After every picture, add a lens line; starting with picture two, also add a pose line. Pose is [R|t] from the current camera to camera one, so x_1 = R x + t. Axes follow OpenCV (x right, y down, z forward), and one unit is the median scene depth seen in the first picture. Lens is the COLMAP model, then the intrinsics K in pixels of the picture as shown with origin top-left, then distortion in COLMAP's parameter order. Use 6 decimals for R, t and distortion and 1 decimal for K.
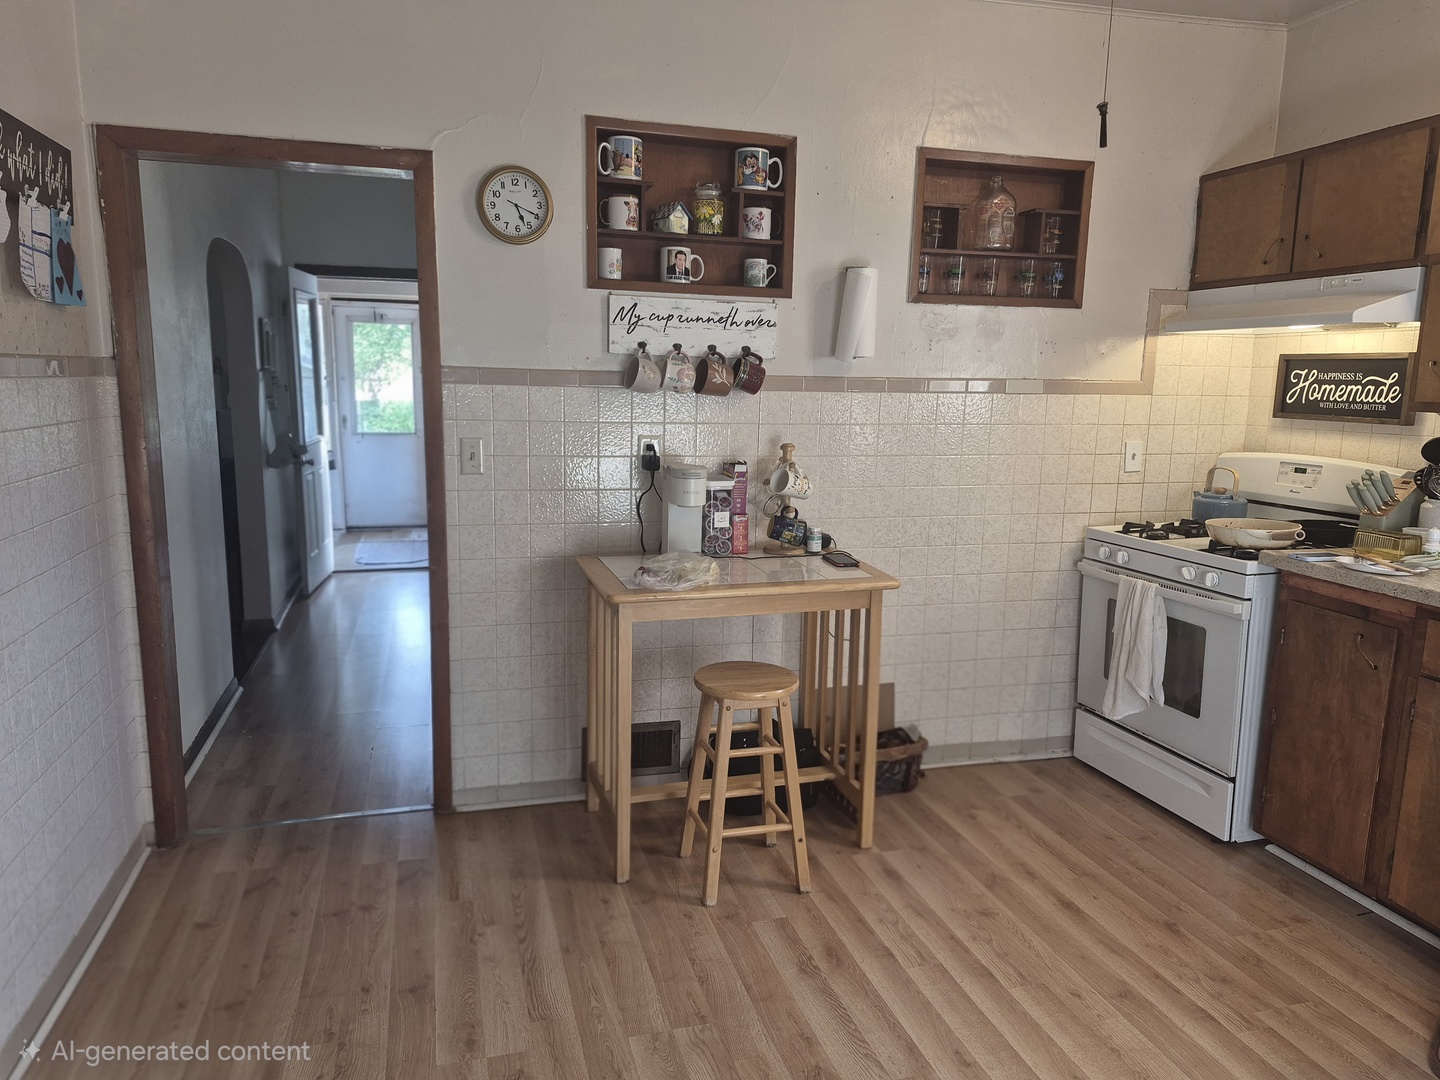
lens RADIAL K [[985.5, 0, 720.0], [0, 985.5, 540.0], [0, 0, 1]] dist [-0.000402, 0.000031]
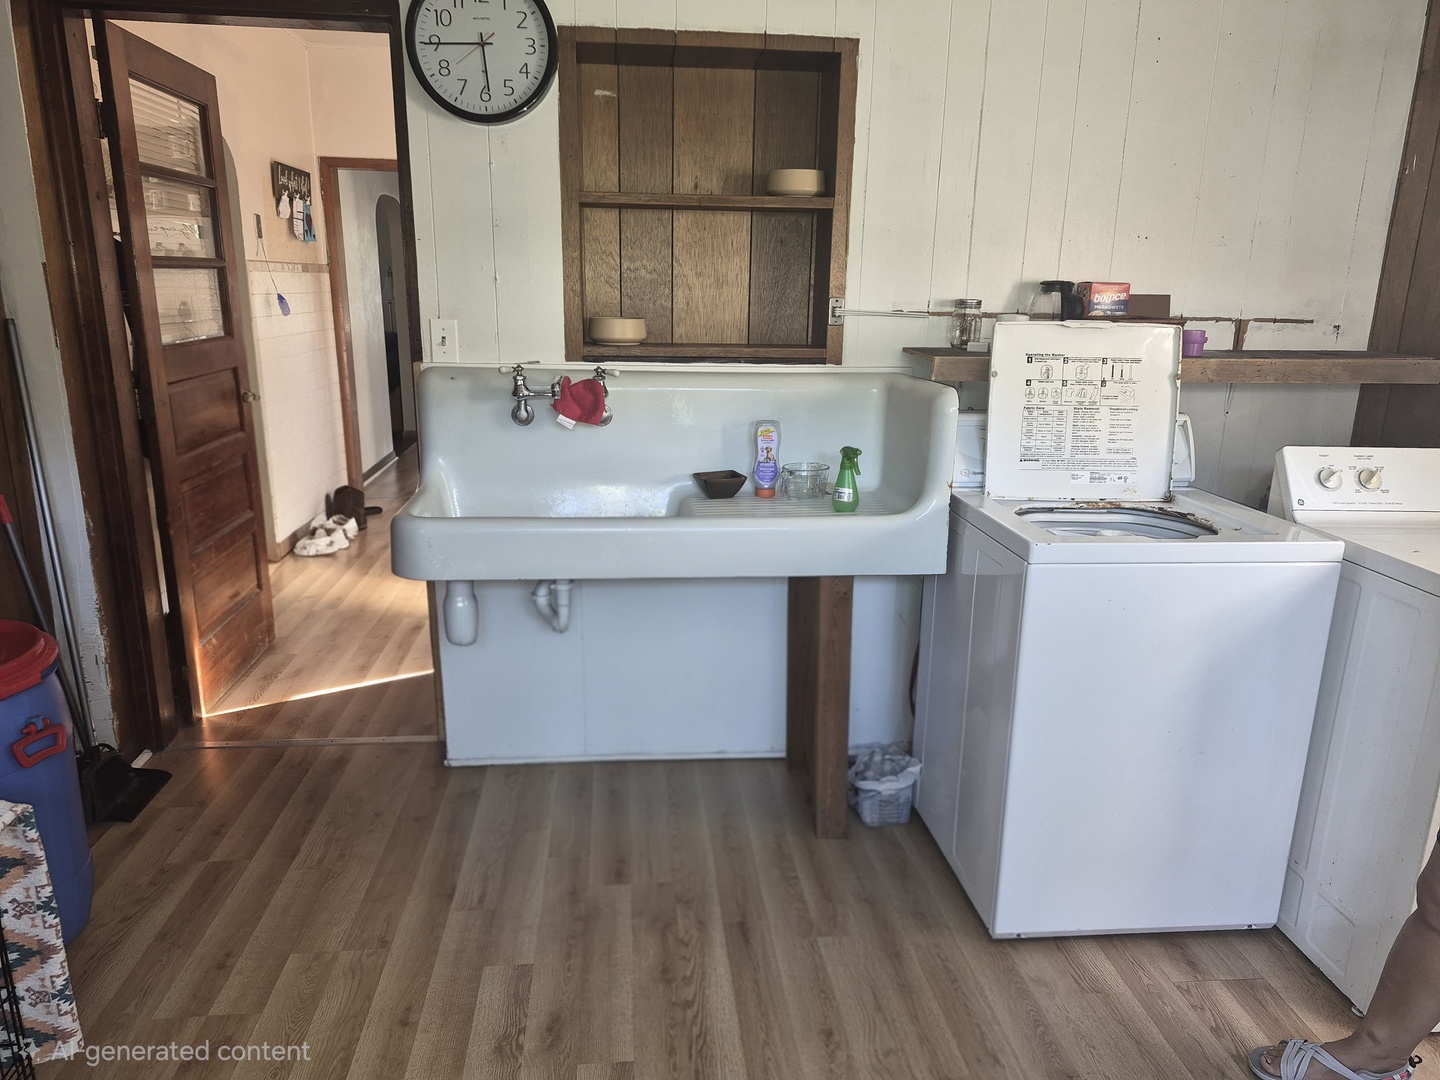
lens RADIAL K [[1006.3, 0, 720.0], [0, 1006.3, 540.0], [0, 0, 1]] dist [0.058100, -0.000569]
pose [[0.982215, 0.048246, -0.181453, 0.715815], [-0.033809, 0.996073, 0.081830, 0.221017], [0.184688, -0.074240, 0.979989, -1.161111]]
